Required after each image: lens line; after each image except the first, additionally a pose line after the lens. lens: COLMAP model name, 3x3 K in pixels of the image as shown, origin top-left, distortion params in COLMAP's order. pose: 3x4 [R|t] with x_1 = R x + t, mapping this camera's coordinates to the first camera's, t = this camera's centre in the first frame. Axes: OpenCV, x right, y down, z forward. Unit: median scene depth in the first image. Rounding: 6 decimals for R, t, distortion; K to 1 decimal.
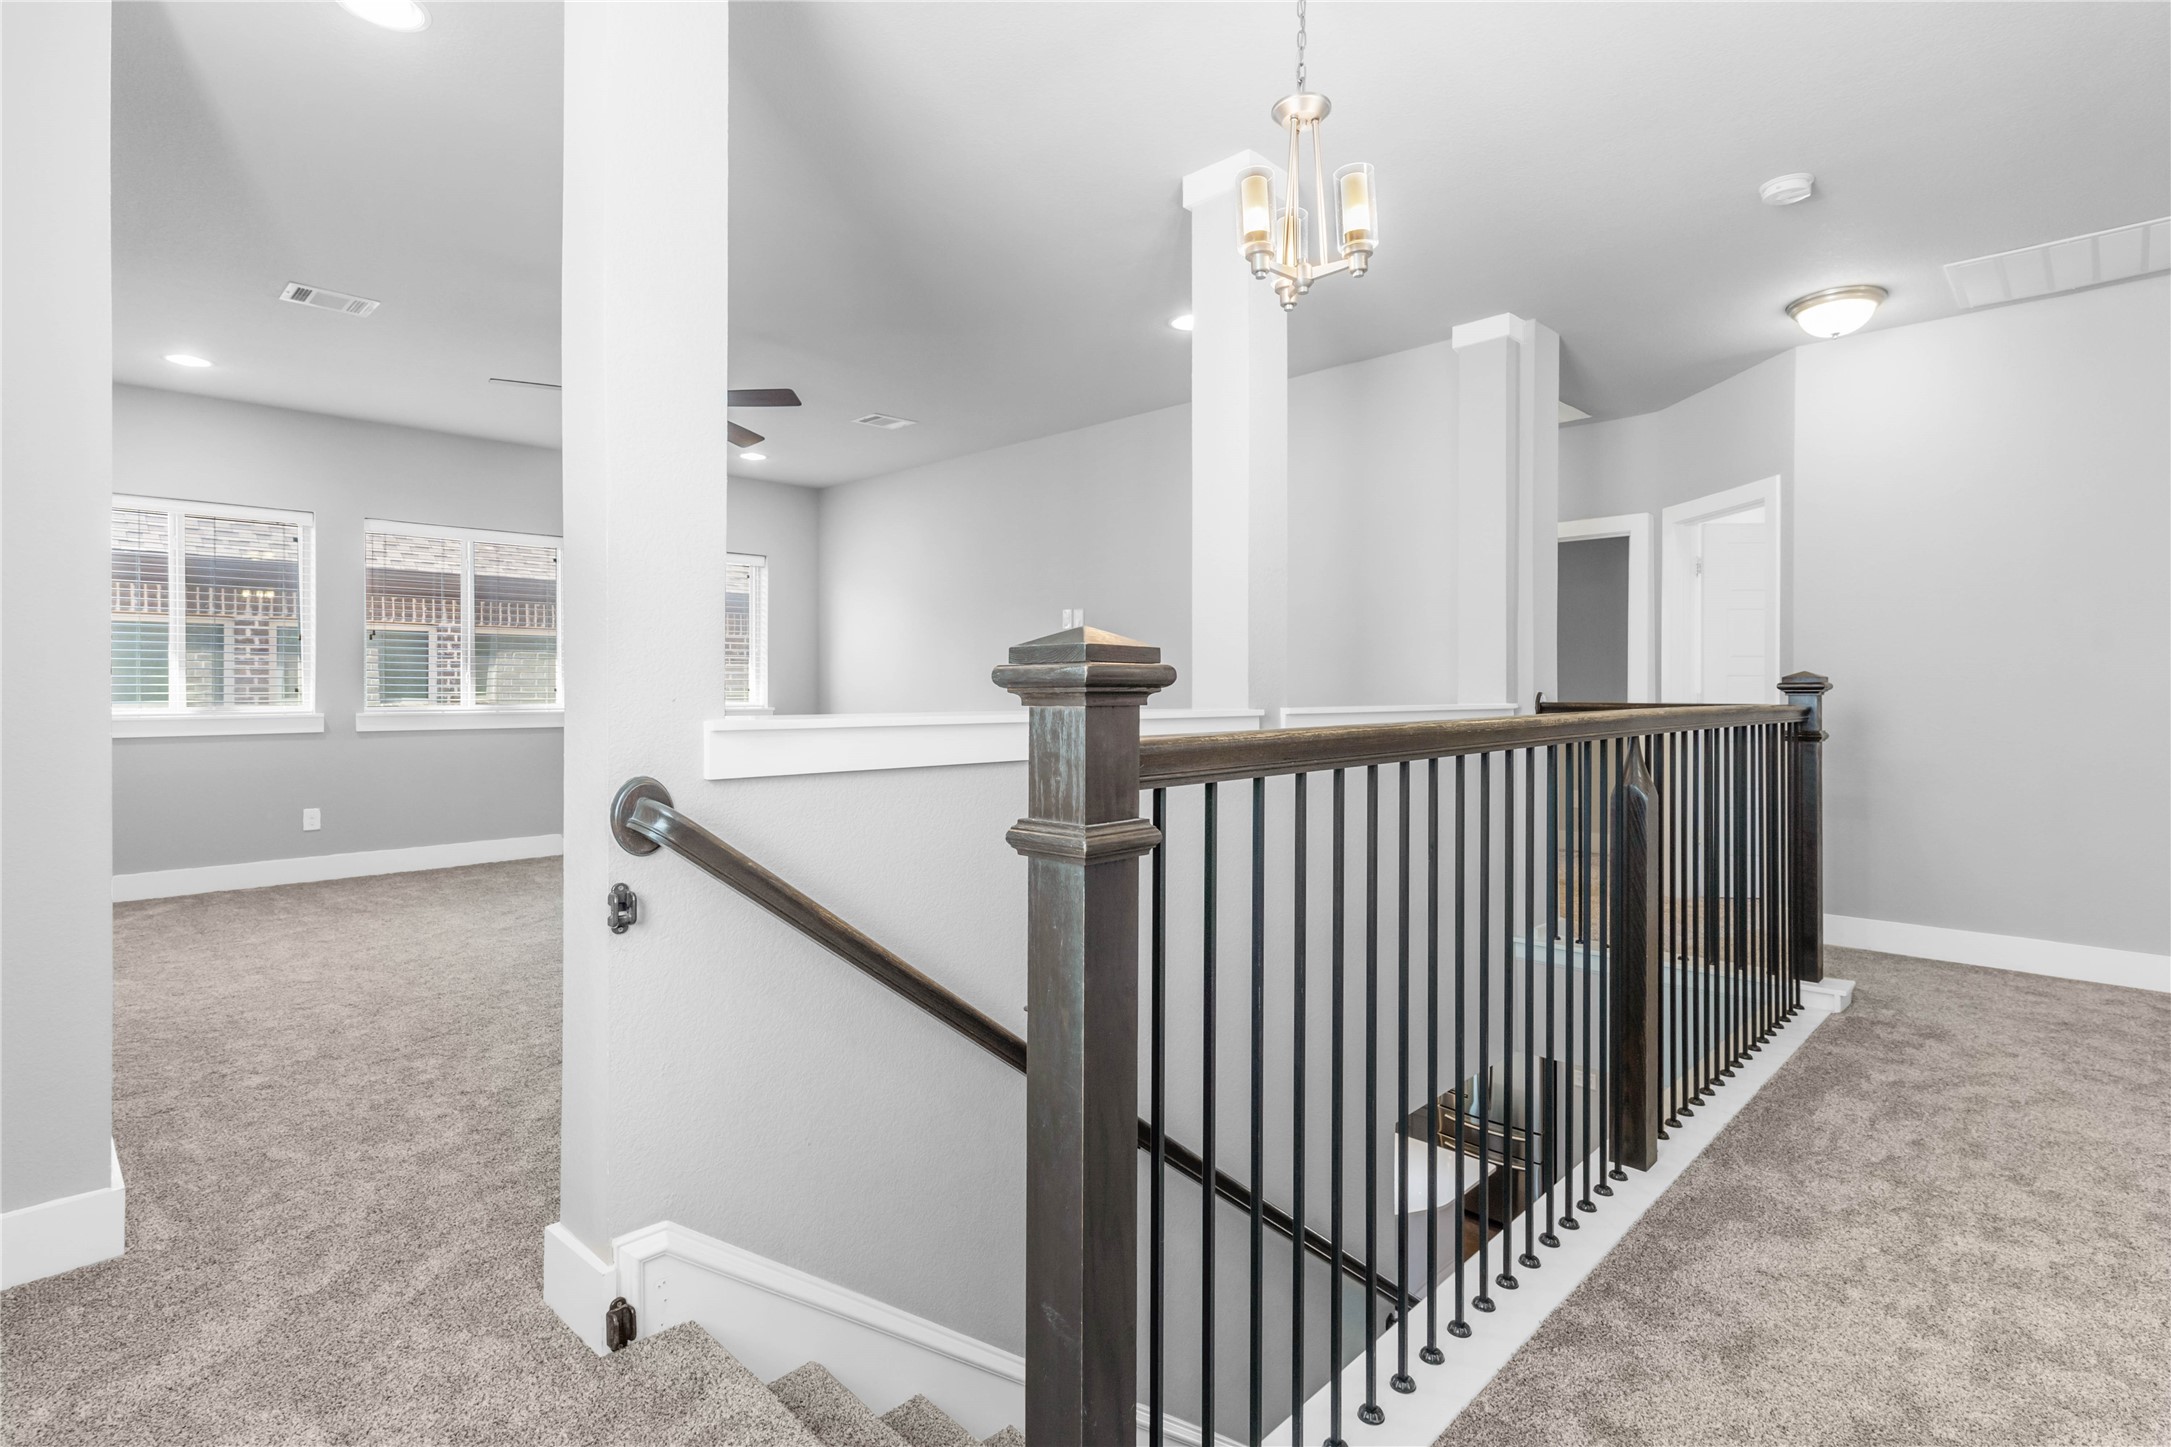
lens RADIAL K [[1044.9, 0, 1087.0], [0, 1044.9, 696.0], [0, 0, 1]] dist [-0.001630, -0.000764]
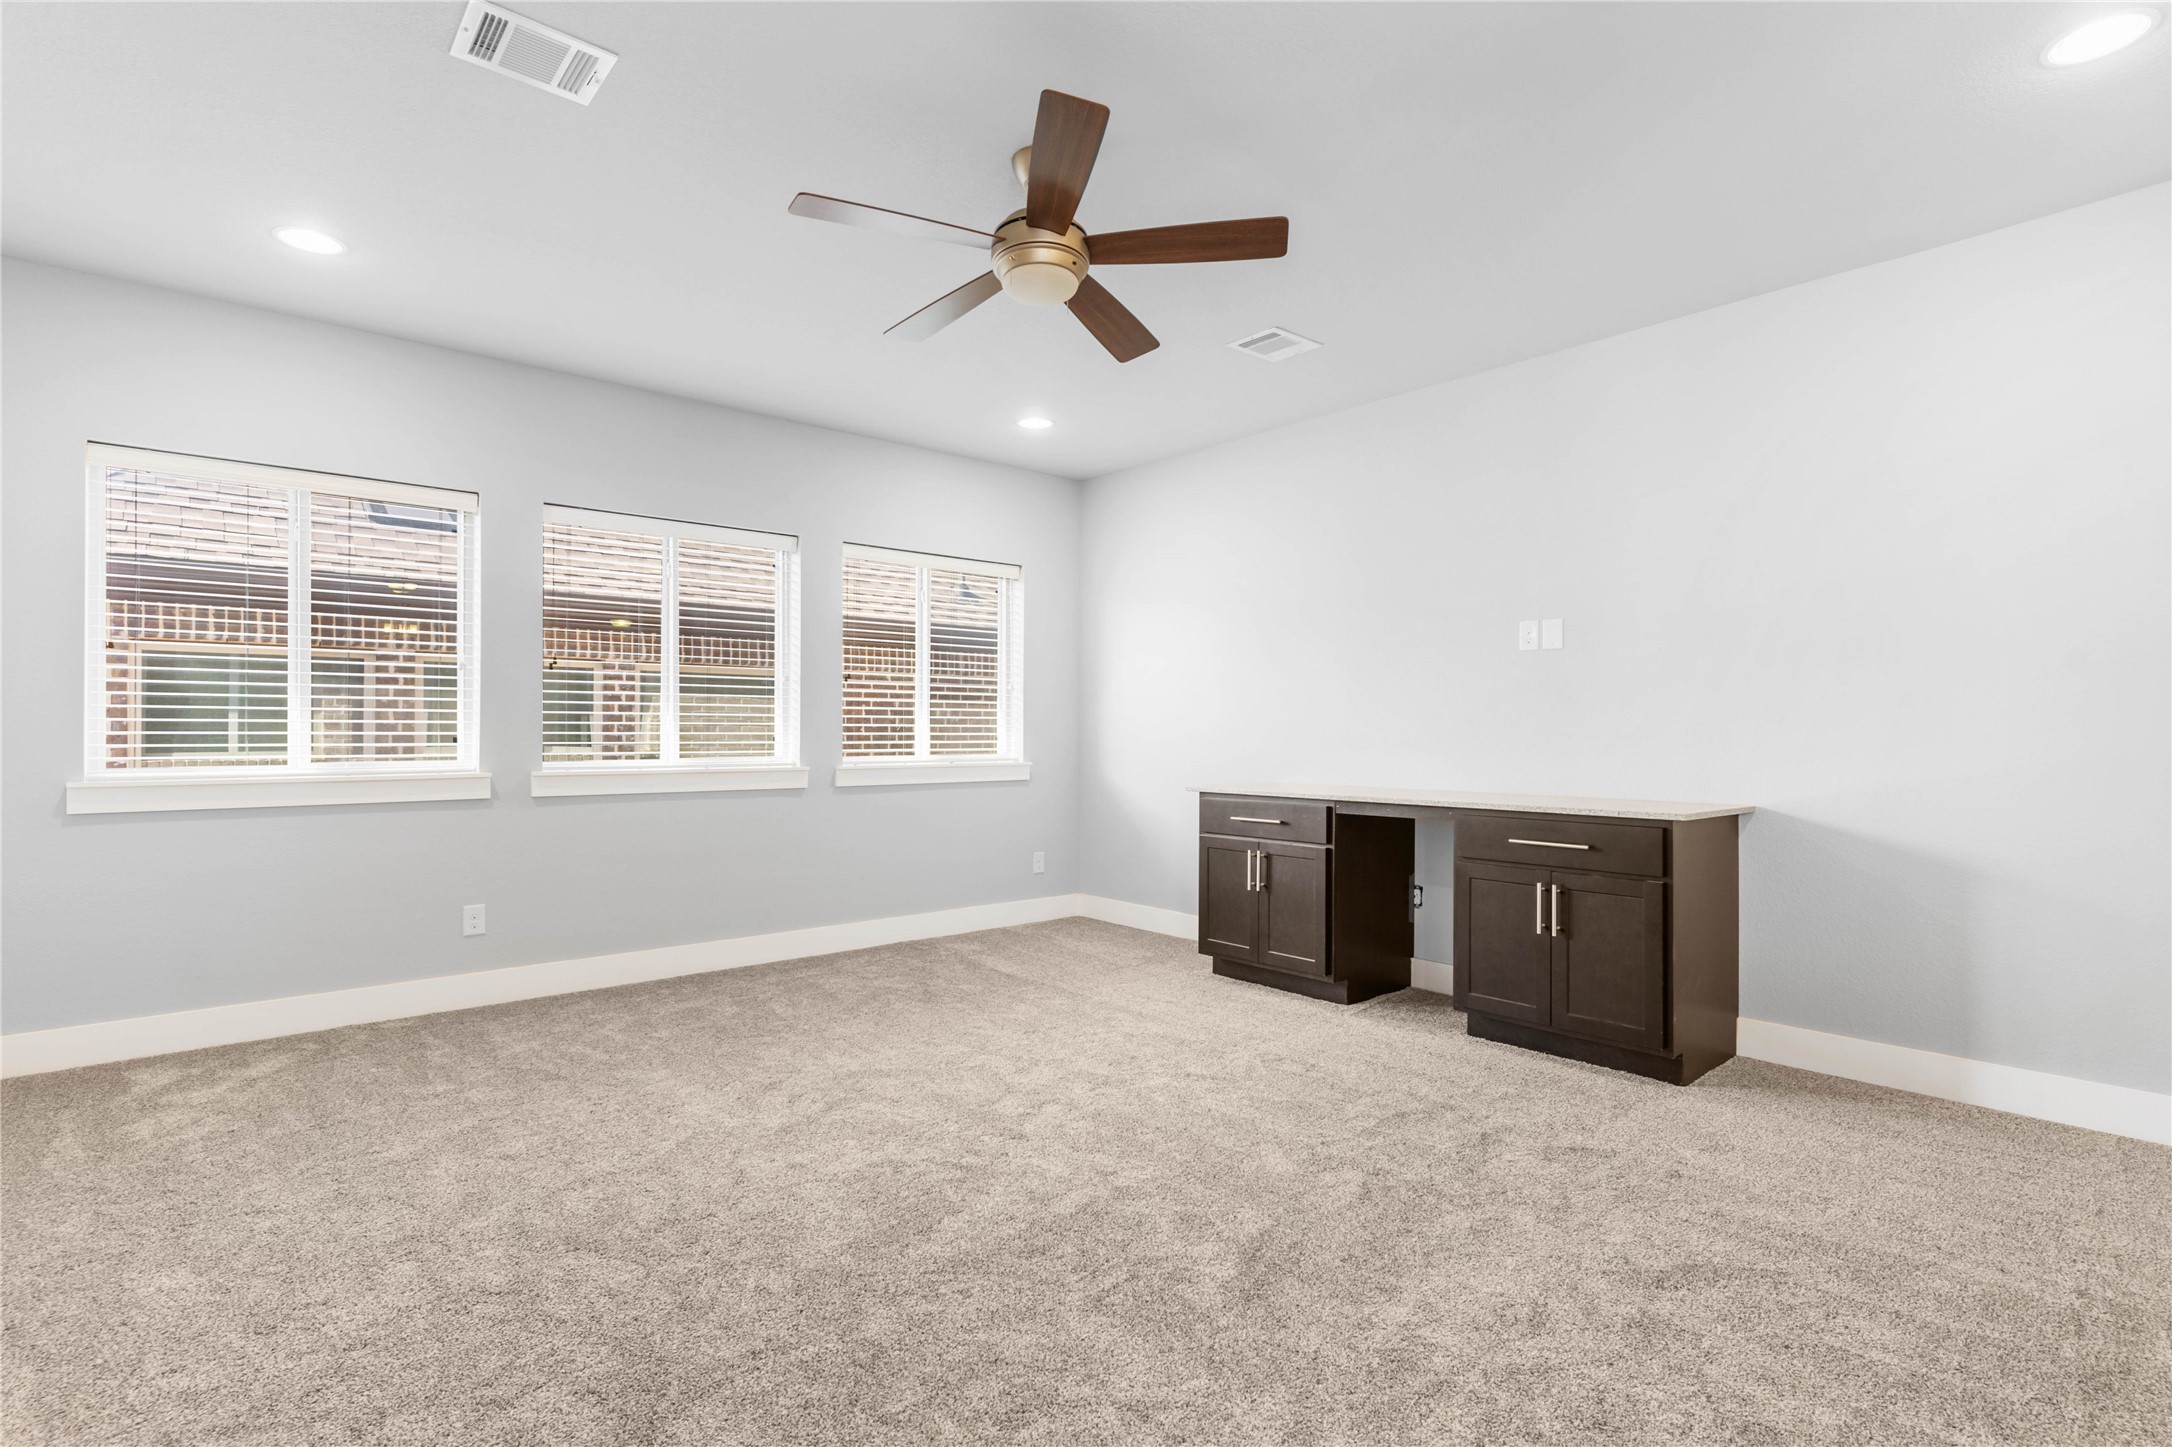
lens RADIAL K [[1034.9, 0, 1087.6], [0, 1034.9, 735.0], [0, 0, 1]] dist [0.001056, -0.000759]
pose [[0.996506, 0.000346, -0.083523, -0.250328], [-0.000960, 0.999973, -0.007320, -0.004198], [0.083518, 0.007375, 0.996479, 0.308853]]
